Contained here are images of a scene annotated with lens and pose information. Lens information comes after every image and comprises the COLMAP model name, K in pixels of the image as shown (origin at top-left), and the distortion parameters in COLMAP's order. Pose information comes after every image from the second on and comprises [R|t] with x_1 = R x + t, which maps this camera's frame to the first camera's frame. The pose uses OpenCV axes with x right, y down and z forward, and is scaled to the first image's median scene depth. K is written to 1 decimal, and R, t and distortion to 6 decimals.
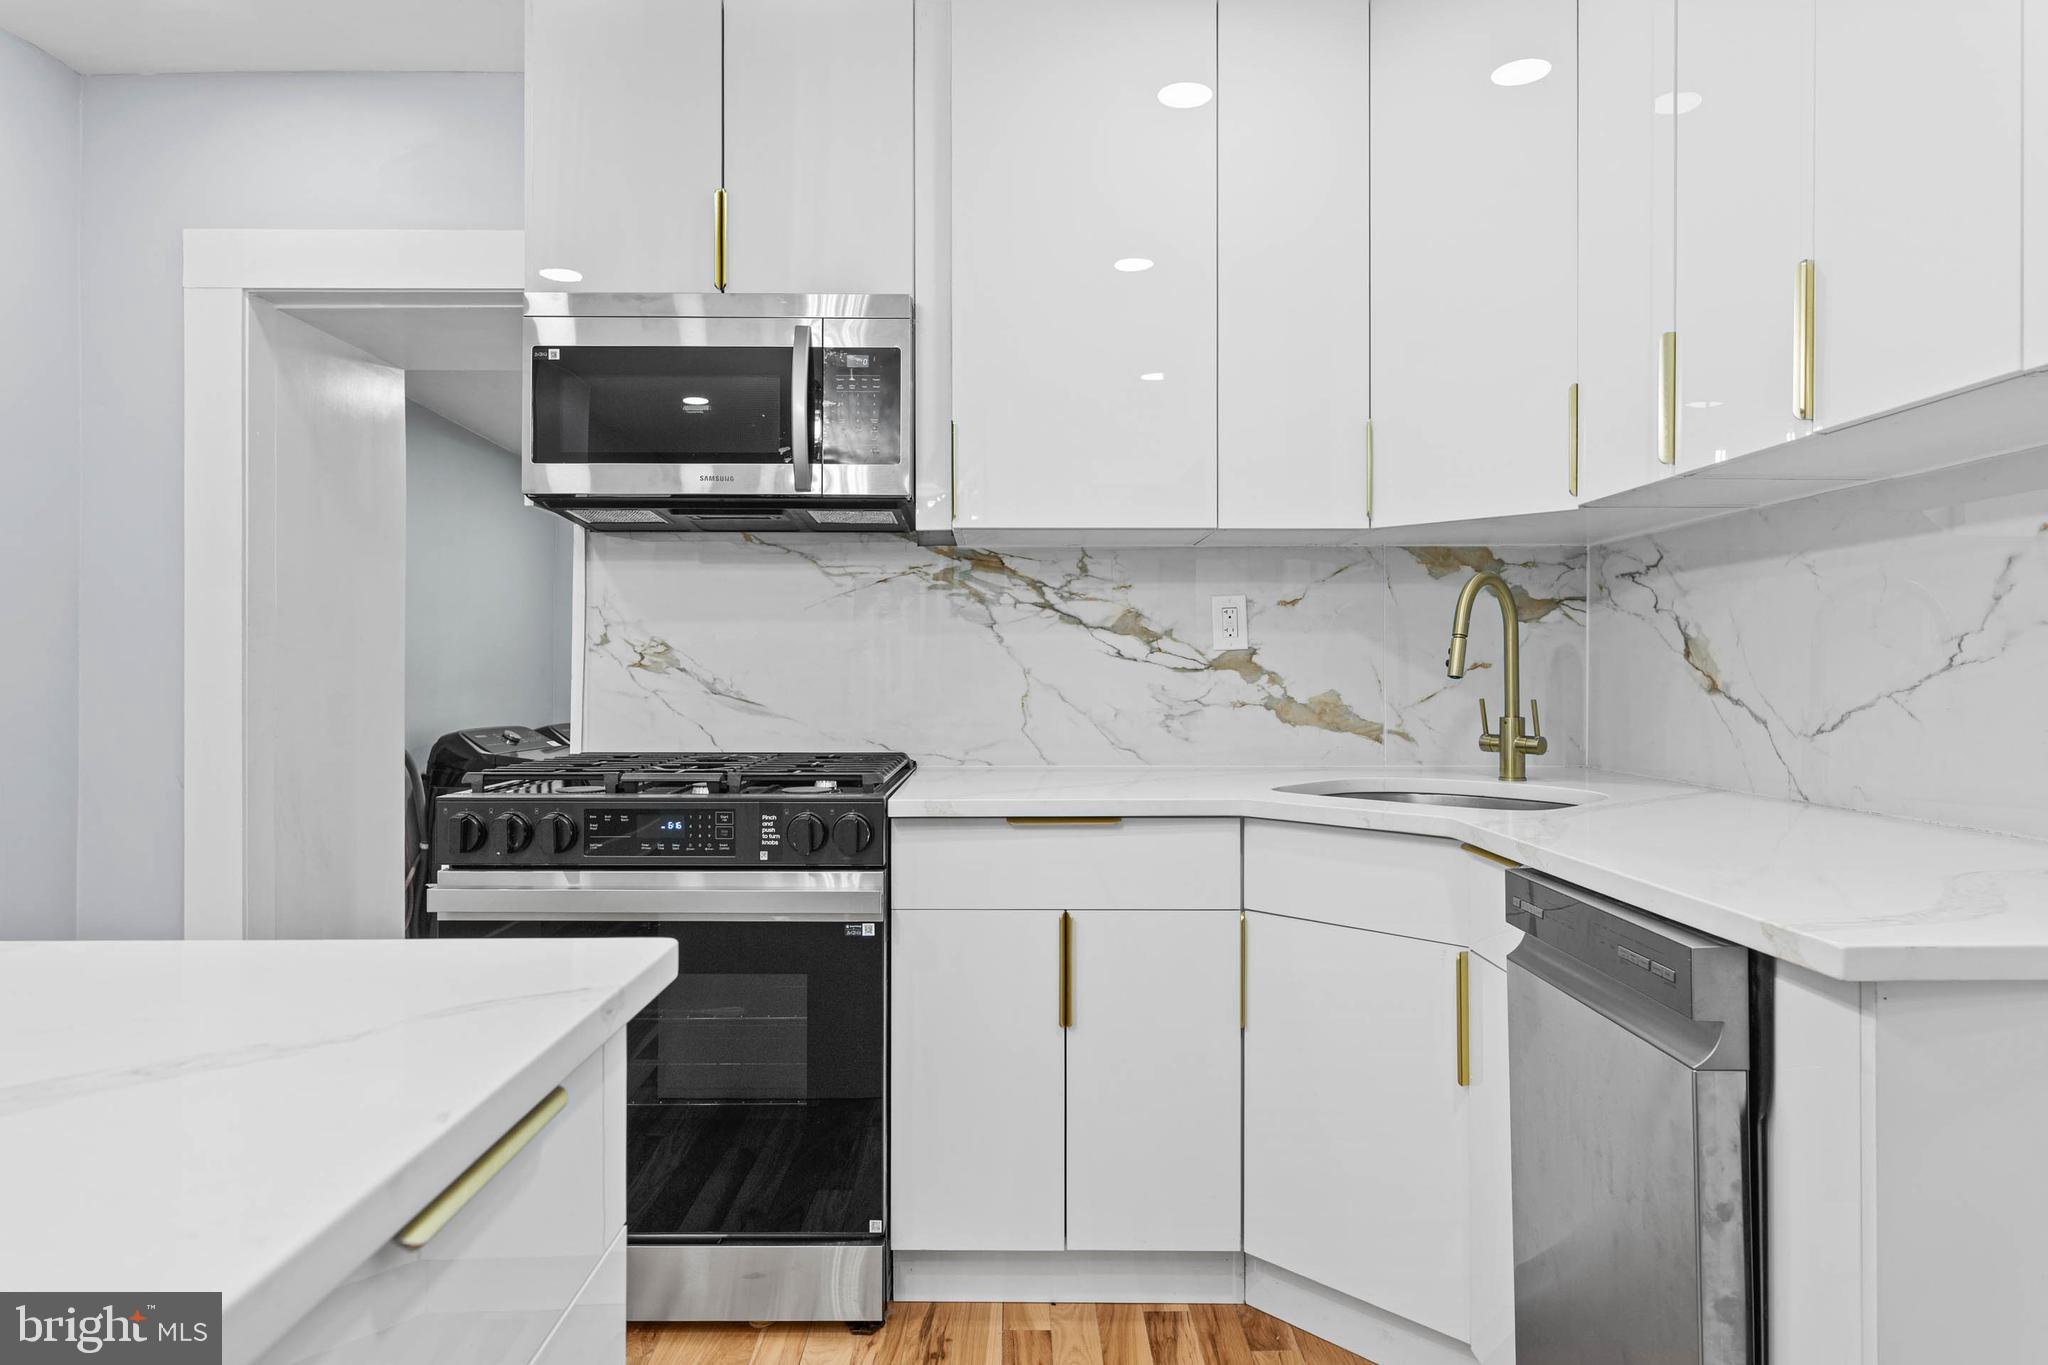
lens RADIAL K [[1170.9, 0, 1023.3], [0, 1170.9, 667.7], [0, 0, 1]] dist [-0.007496, -0.000465]
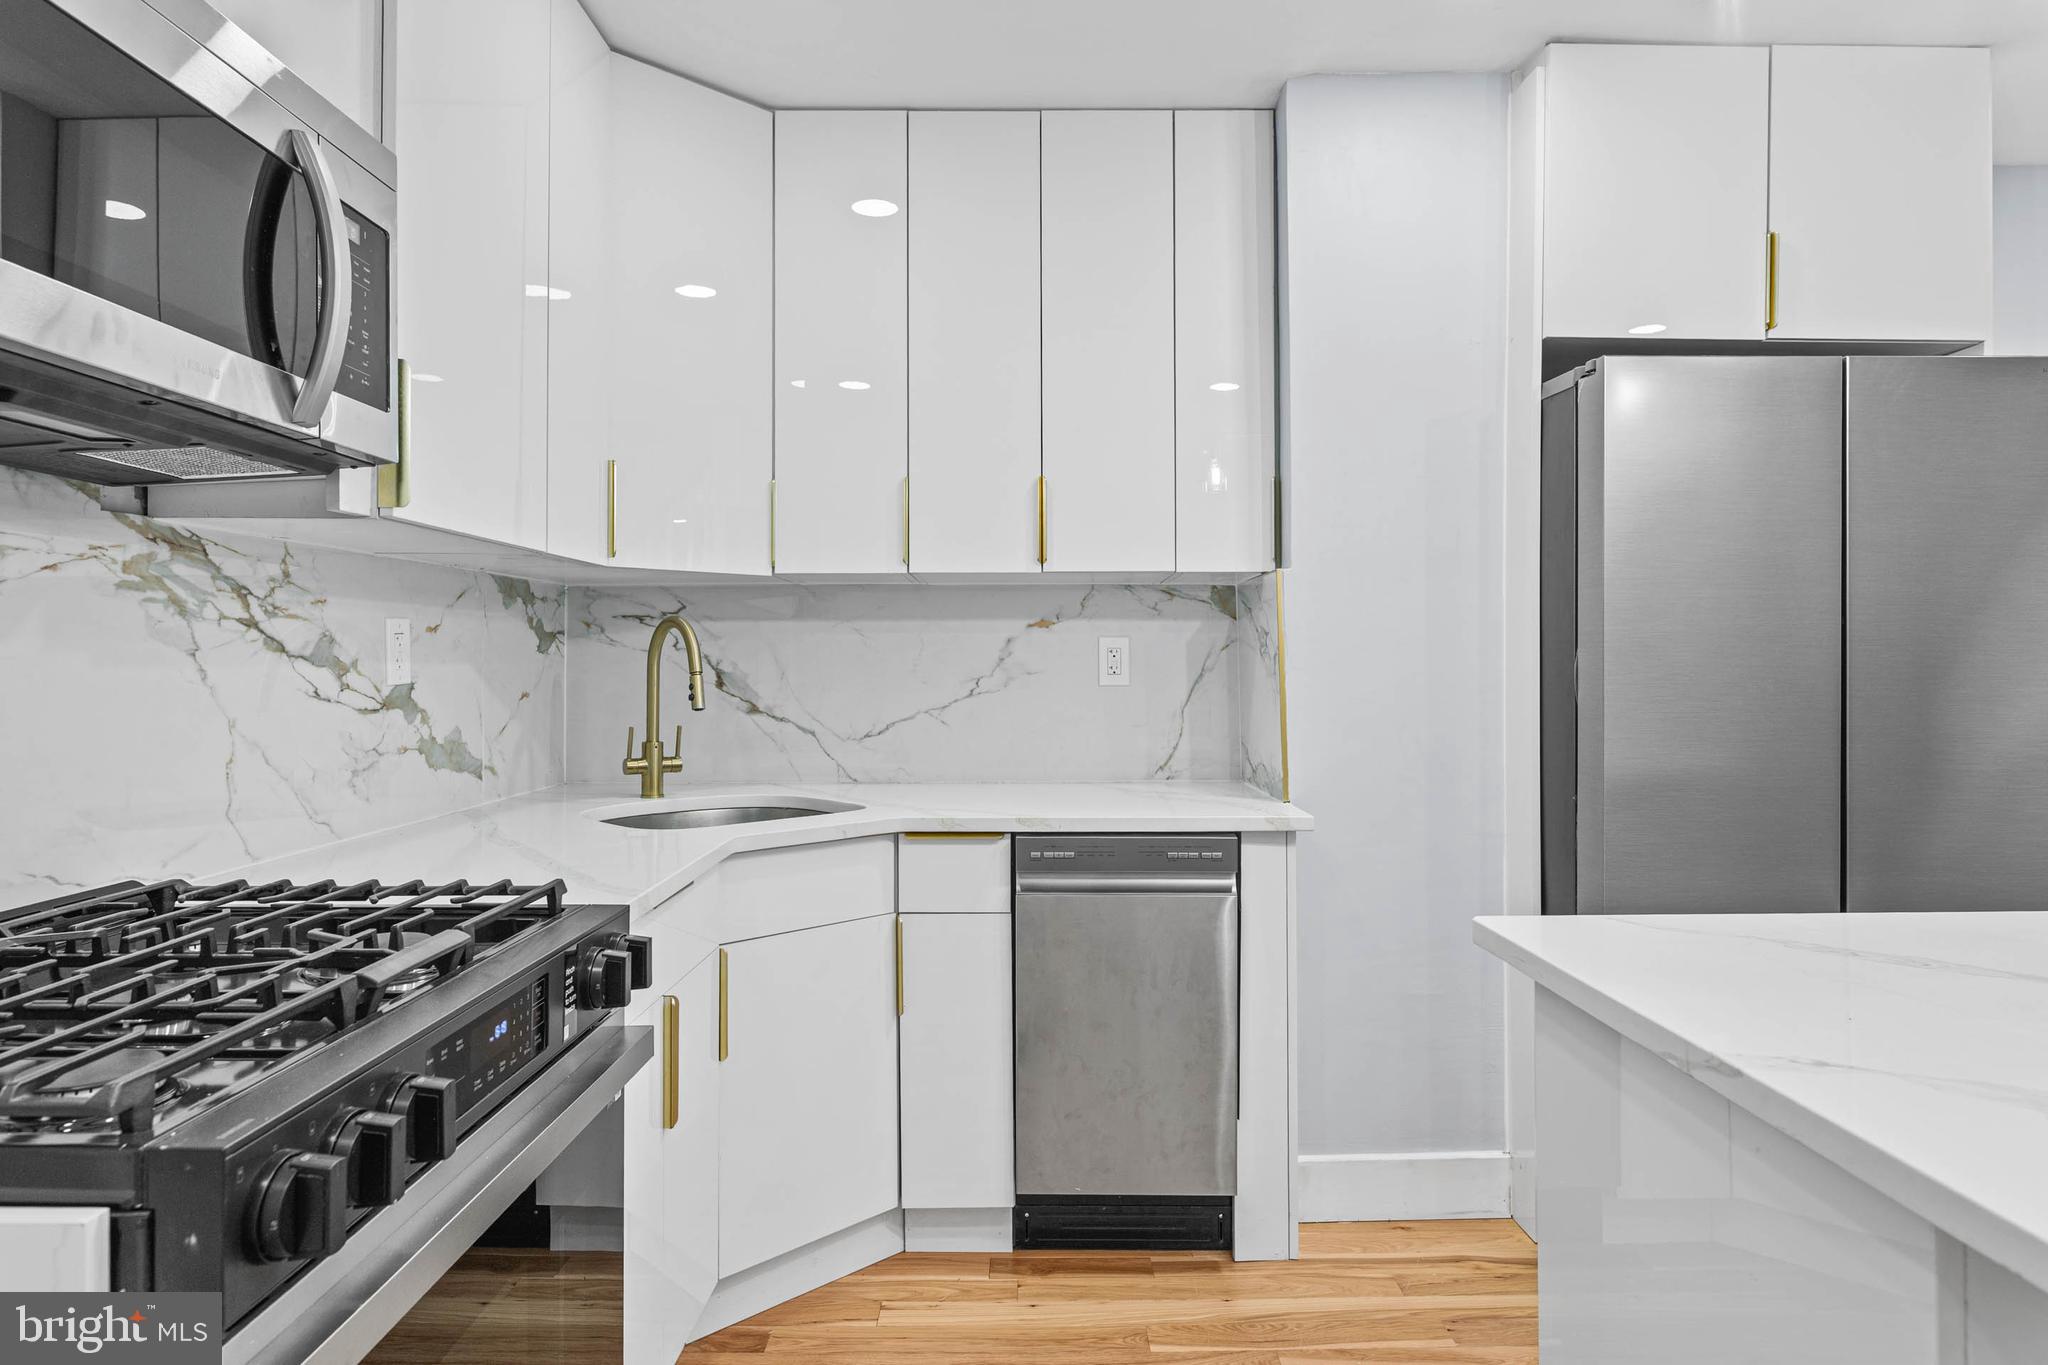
lens RADIAL K [[1170.9, 0, 1029.7], [0, 1170.9, 652.3], [0, 0, 1]] dist [-0.007496, -0.000465]
pose [[0.009128, 0.008627, 0.999921, -0.640657], [-0.003343, 0.999957, -0.008597, -0.032412], [-0.999953, -0.003264, 0.009157, 0.550650]]
